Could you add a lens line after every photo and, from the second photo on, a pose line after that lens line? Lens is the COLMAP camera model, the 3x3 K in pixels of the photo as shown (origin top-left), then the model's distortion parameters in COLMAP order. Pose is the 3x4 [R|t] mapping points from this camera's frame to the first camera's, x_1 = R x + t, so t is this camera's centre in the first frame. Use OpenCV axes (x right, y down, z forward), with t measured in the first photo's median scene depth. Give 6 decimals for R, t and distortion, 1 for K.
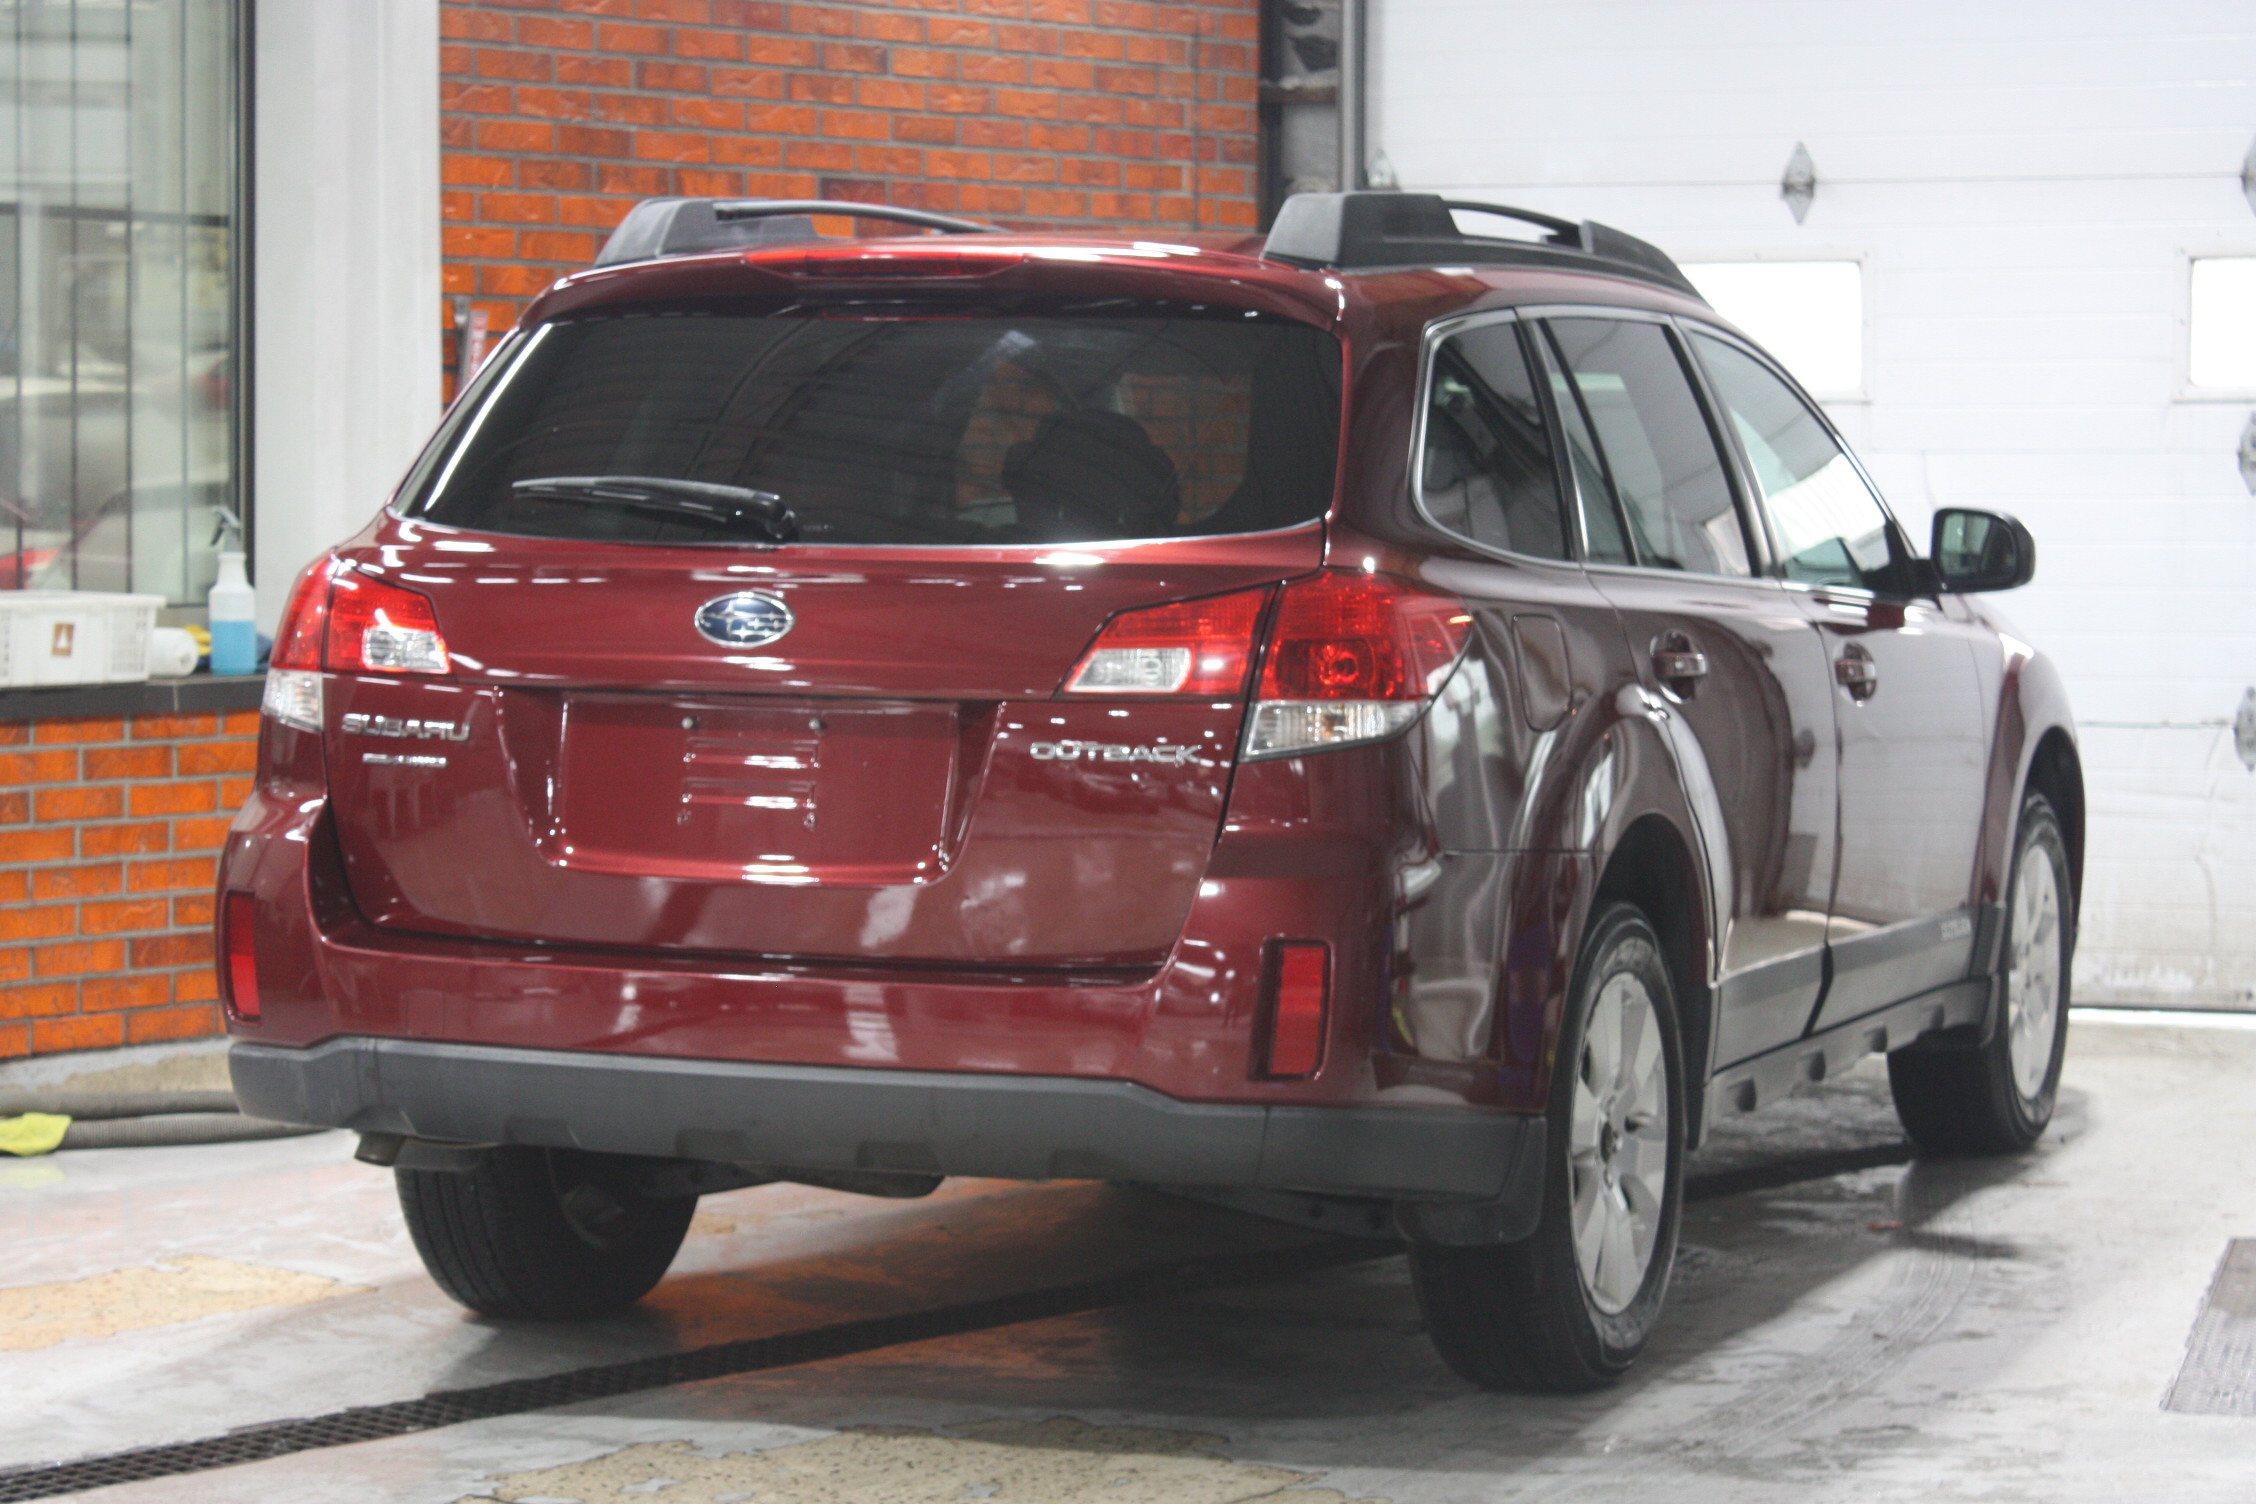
lens RADIAL K [[5380.3, 0, 1123.4], [0, 5380.3, 749.9], [0, 0, 1]] dist [0.102452, 0.000000]
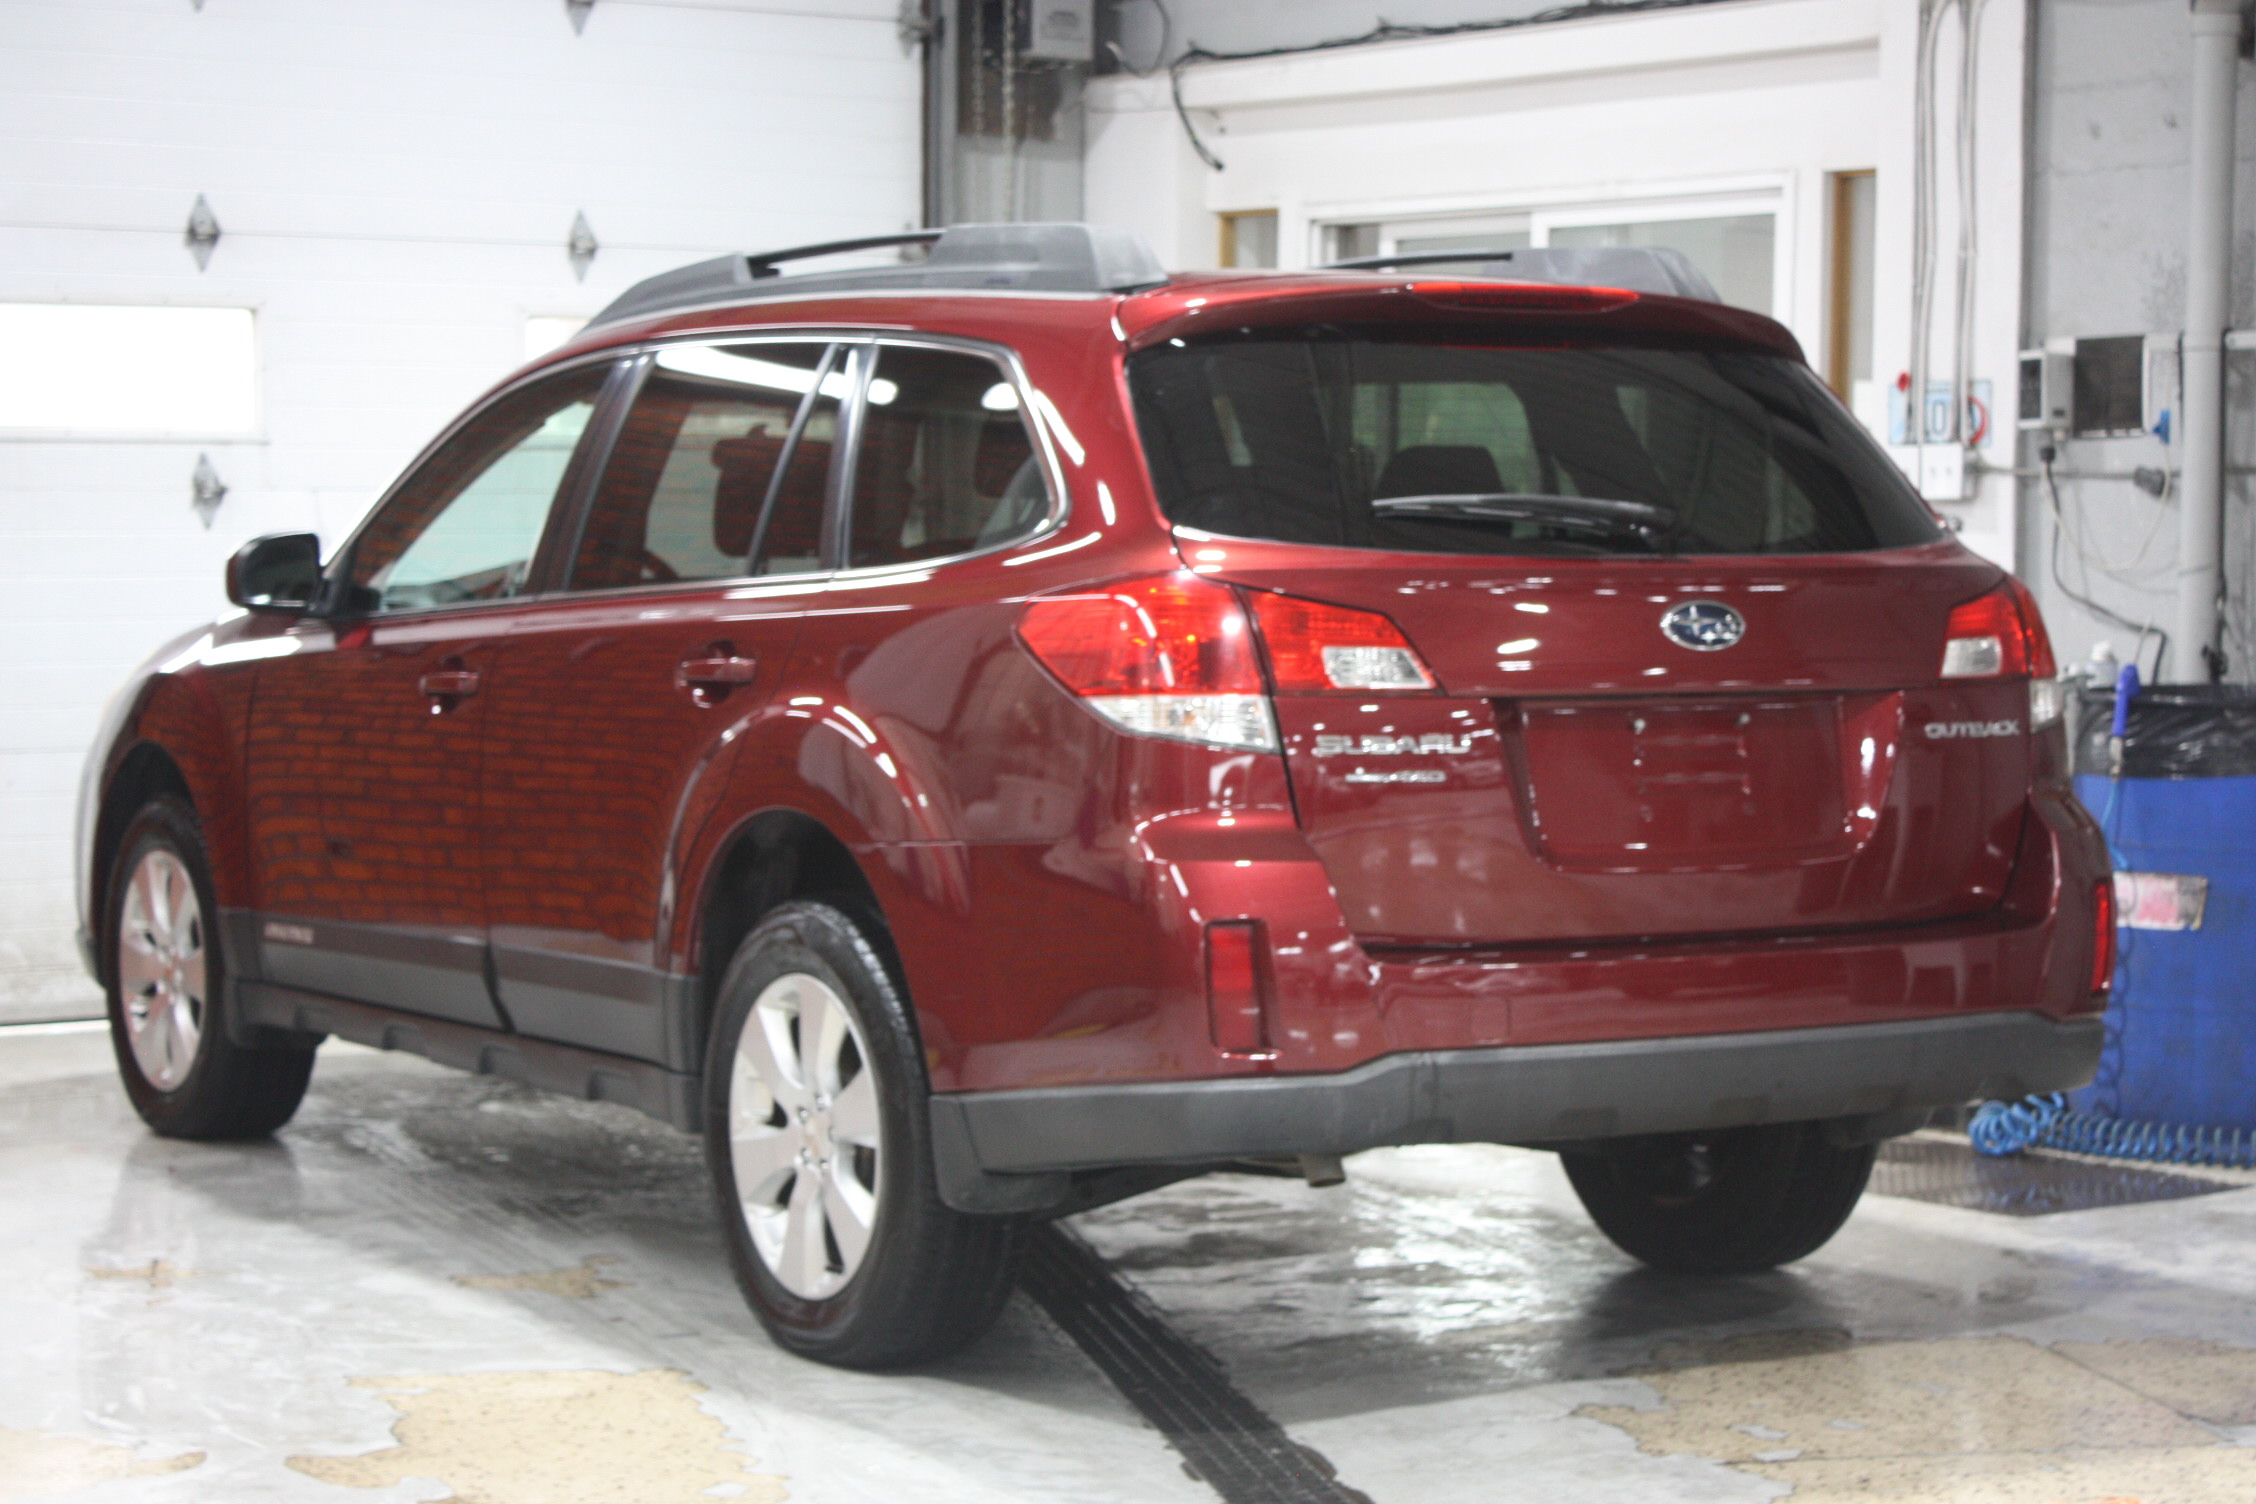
lens RADIAL K [[4878.0, 0, 1124.1], [0, 4878.0, 746.3], [0, 0, 1]] dist [0.038399, 0.000000]
pose [[0.574160, -0.044322, 0.817543, -0.566145], [0.051139, 0.998525, 0.018219, -0.014348], [-0.817145, 0.031348, 0.575579, 0.322706]]
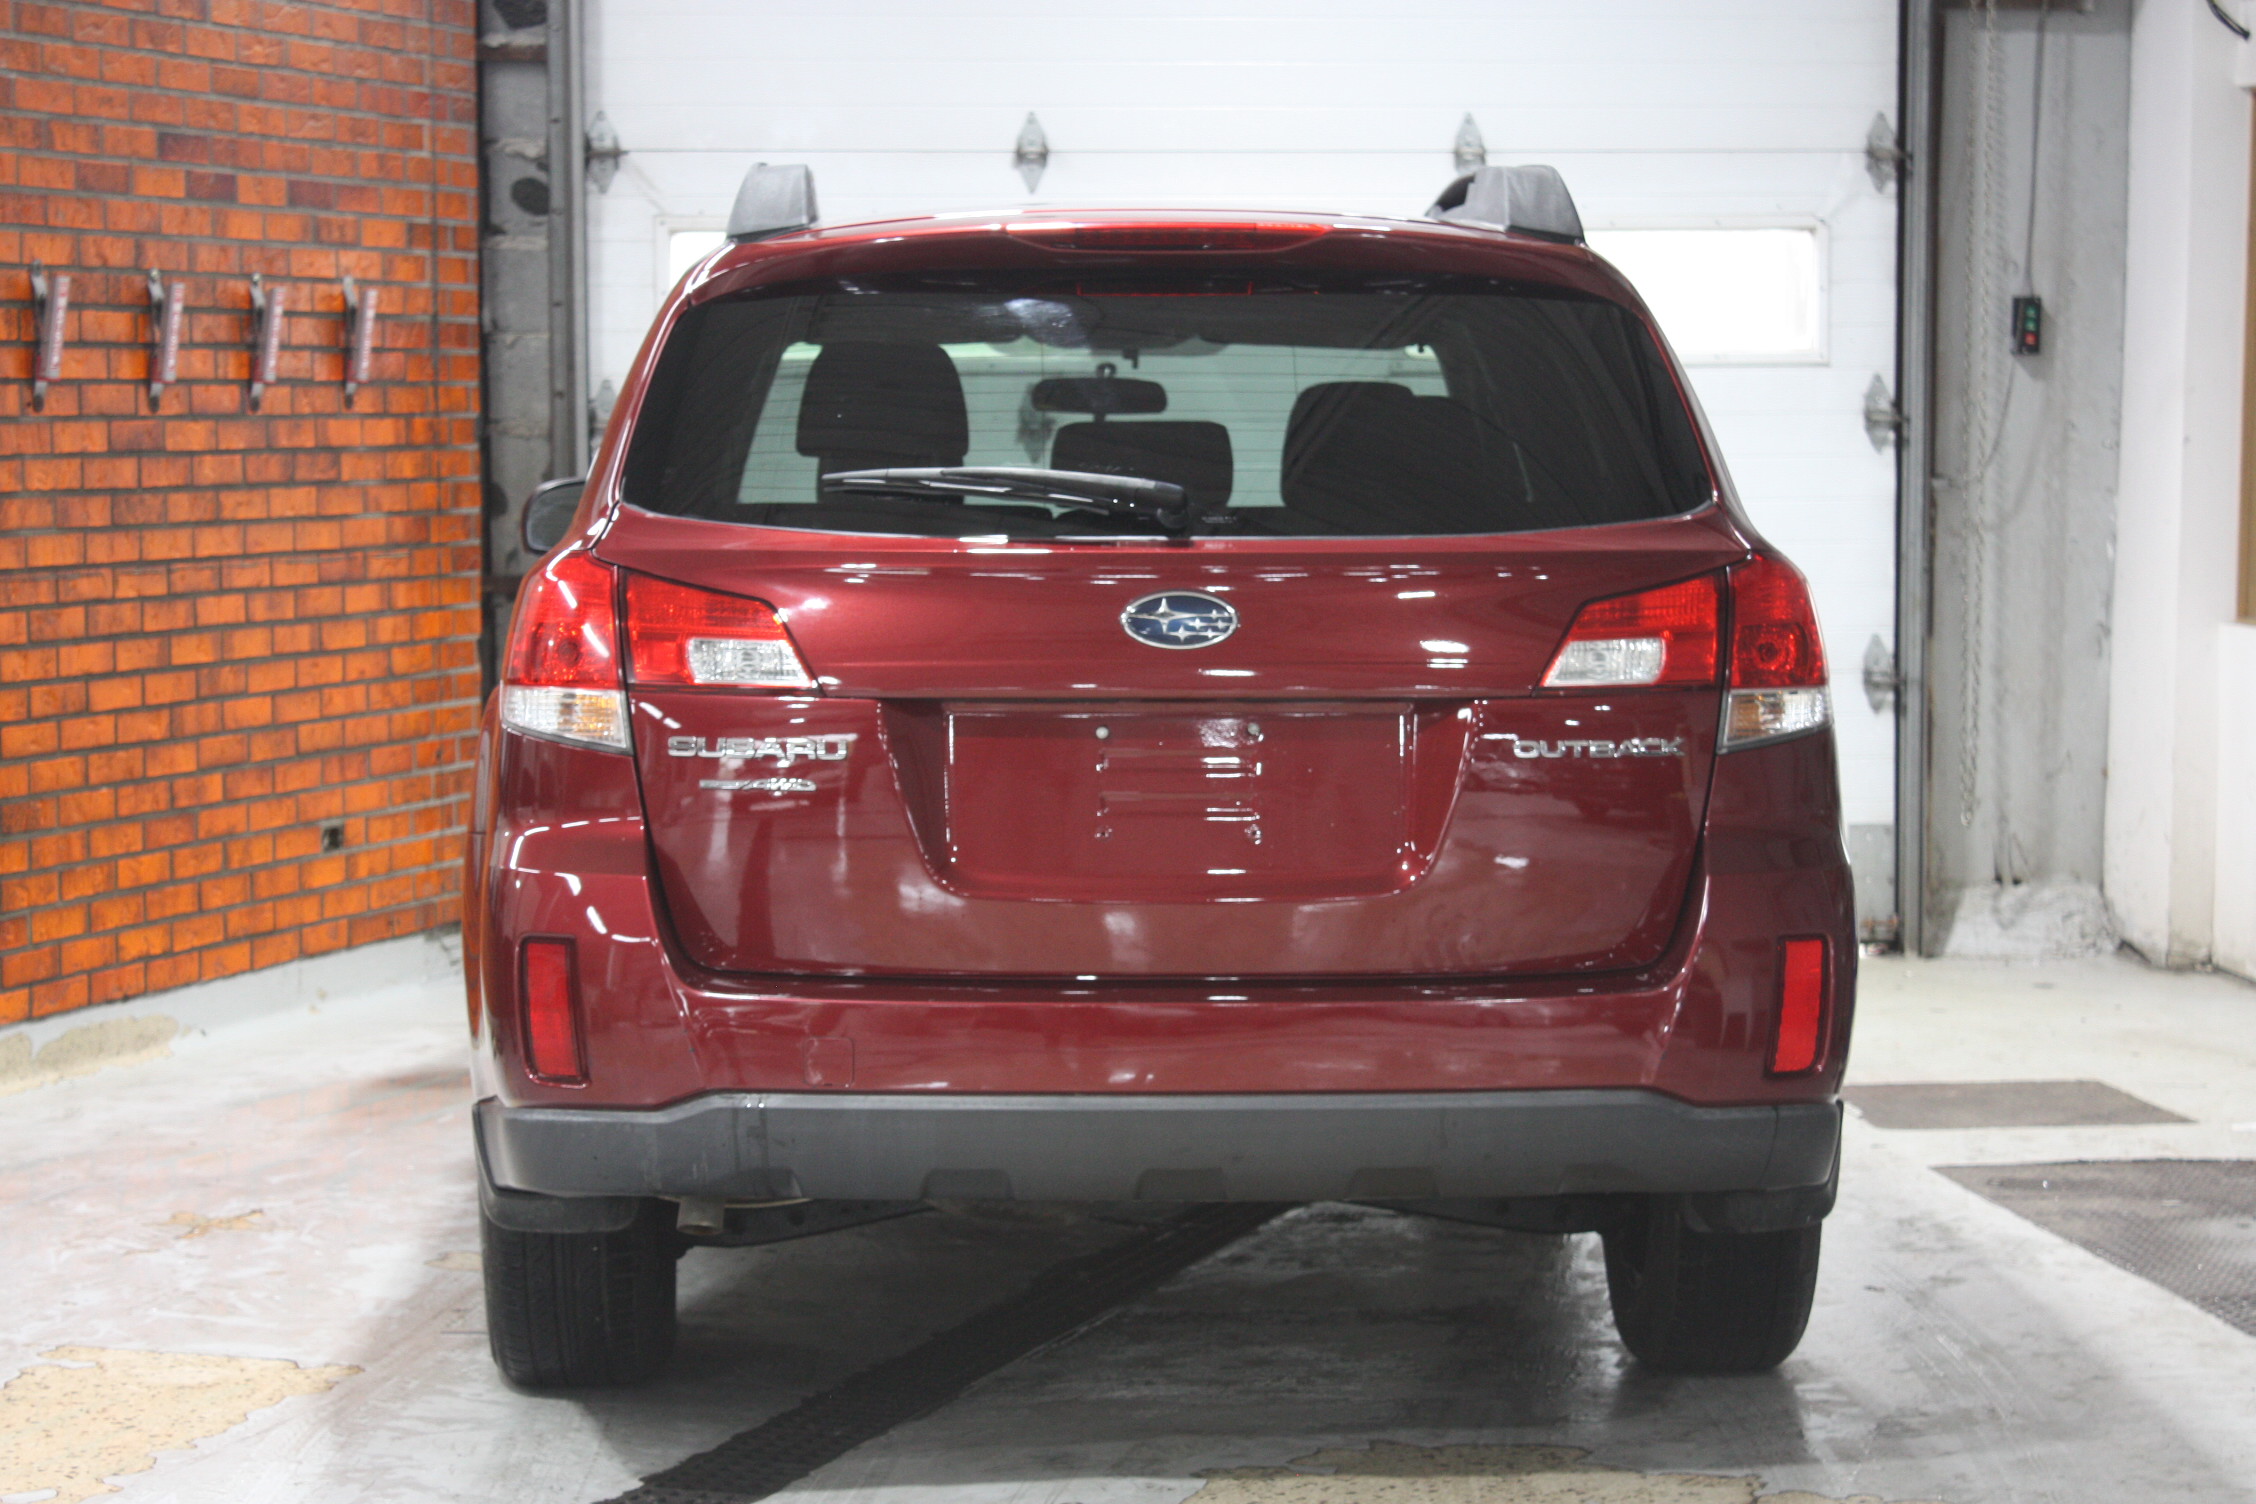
lens RADIAL K [[5132.8, 0, 1135.7], [0, 5132.8, 761.9], [0, 0, 1]] dist [0.078255, 0.000000]
pose [[0.907862, -0.037940, 0.417549, -0.271641], [0.031628, 0.999257, 0.022028, -0.011767], [-0.418074, -0.006792, 0.908387, 0.119241]]
